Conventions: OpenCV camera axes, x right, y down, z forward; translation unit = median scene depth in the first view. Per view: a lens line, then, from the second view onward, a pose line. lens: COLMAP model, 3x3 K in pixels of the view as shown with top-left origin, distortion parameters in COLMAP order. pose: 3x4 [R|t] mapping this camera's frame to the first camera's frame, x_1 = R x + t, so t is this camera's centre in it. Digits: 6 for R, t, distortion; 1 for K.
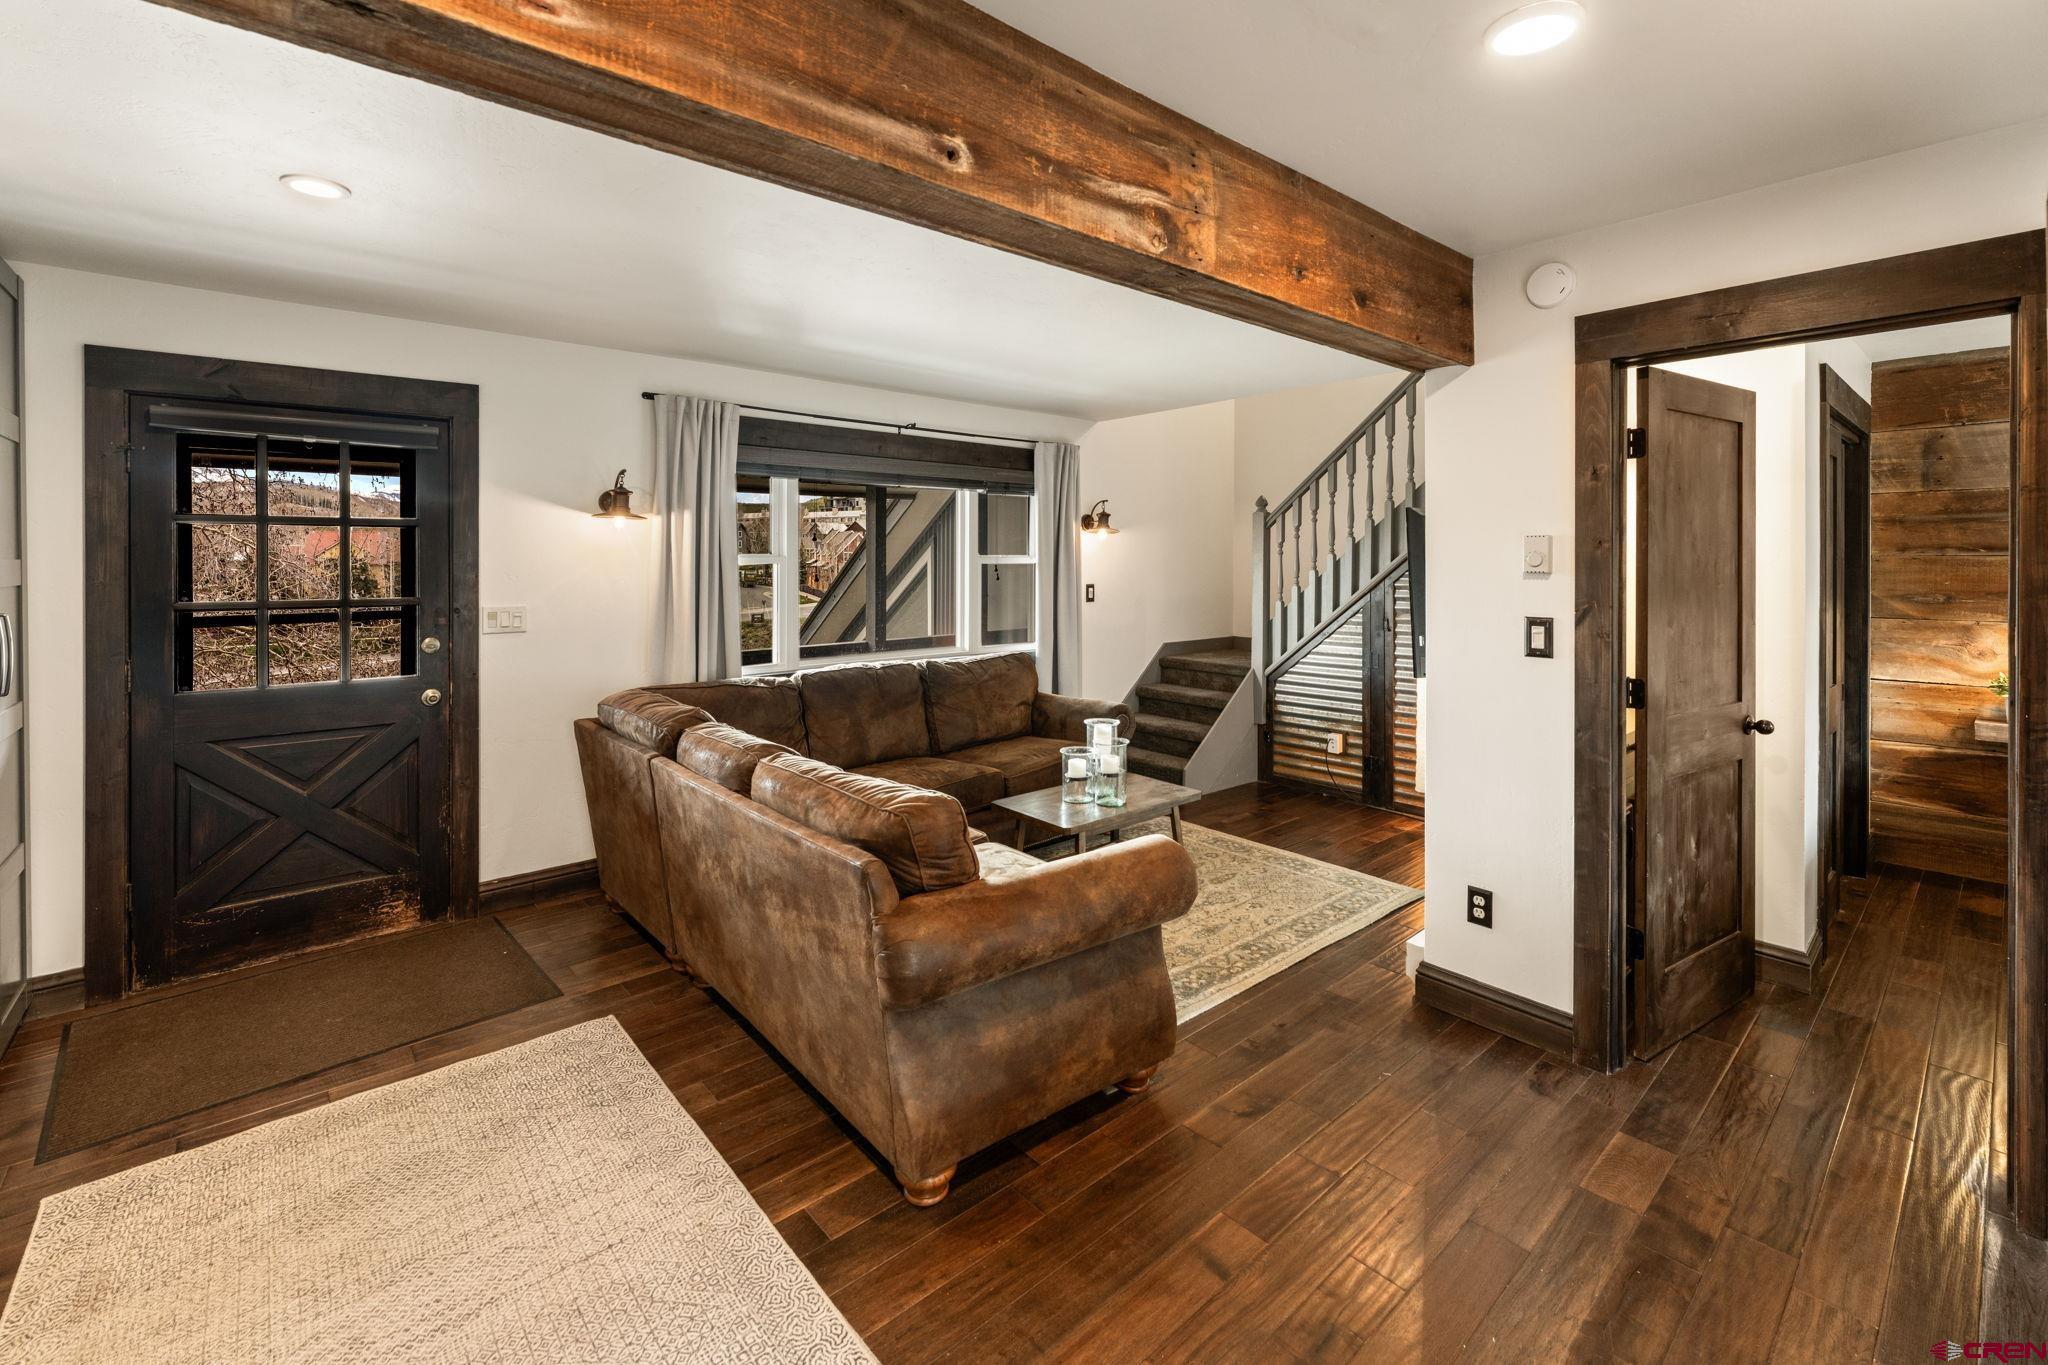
lens RADIAL K [[865.2, 0, 1033.1], [0, 865.2, 568.5], [0, 0, 1]] dist [0.033125, -0.000013]
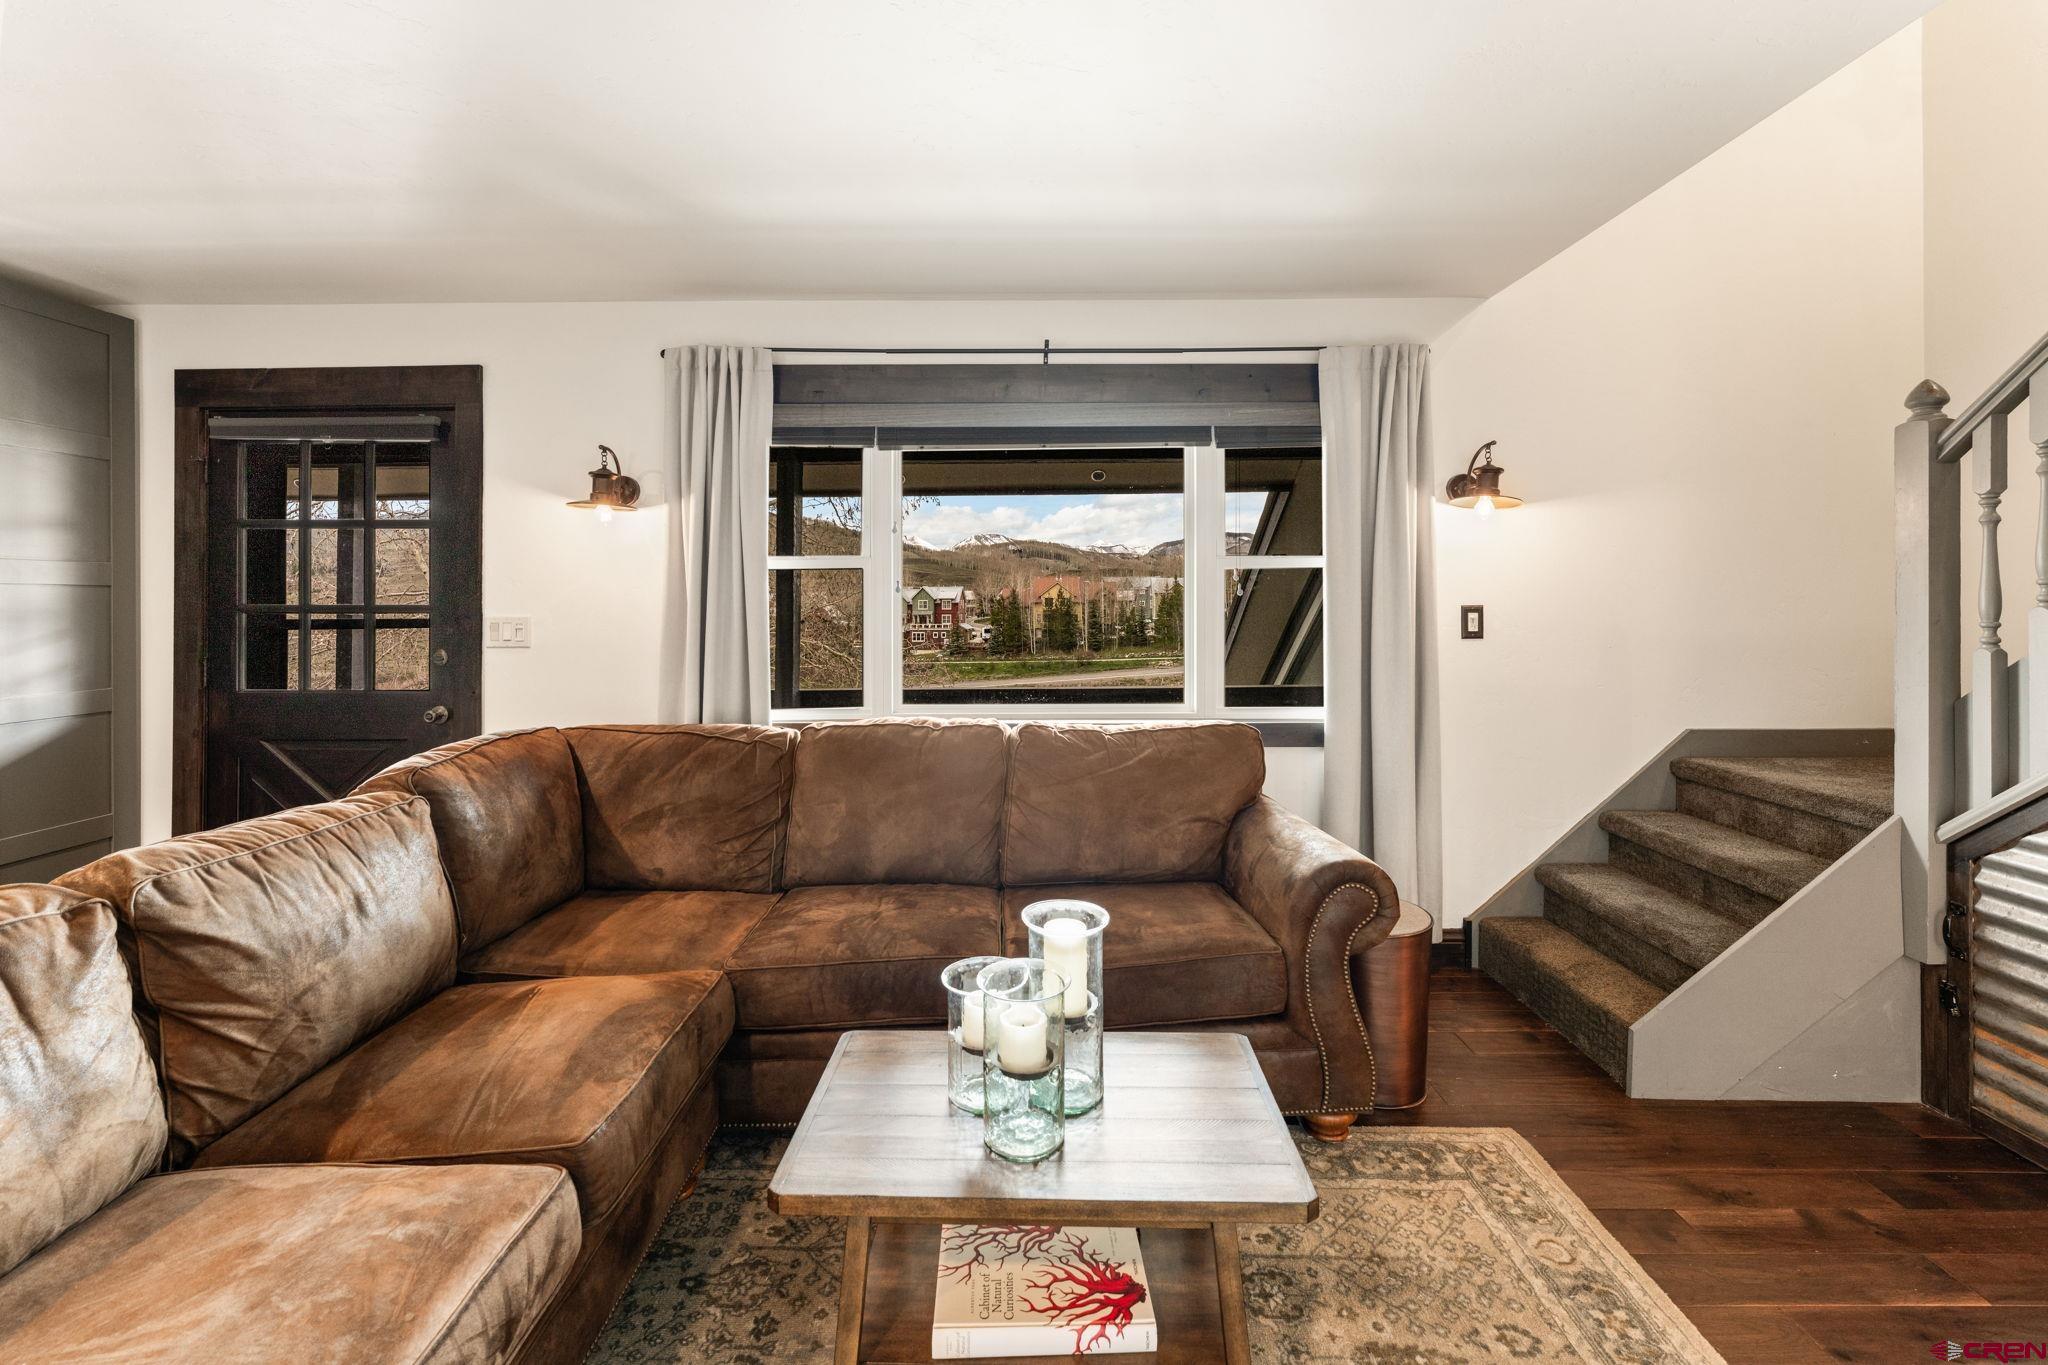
lens RADIAL K [[879.4, 0, 1022.8], [0, 879.4, 596.0], [0, 0, 1]] dist [0.010993, 0.000141]
pose [[0.749859, -0.003371, -0.661589, 0.227805], [-0.002127, 0.999970, -0.007507, 0.018049], [0.661594, 0.007037, 0.749829, 0.436615]]
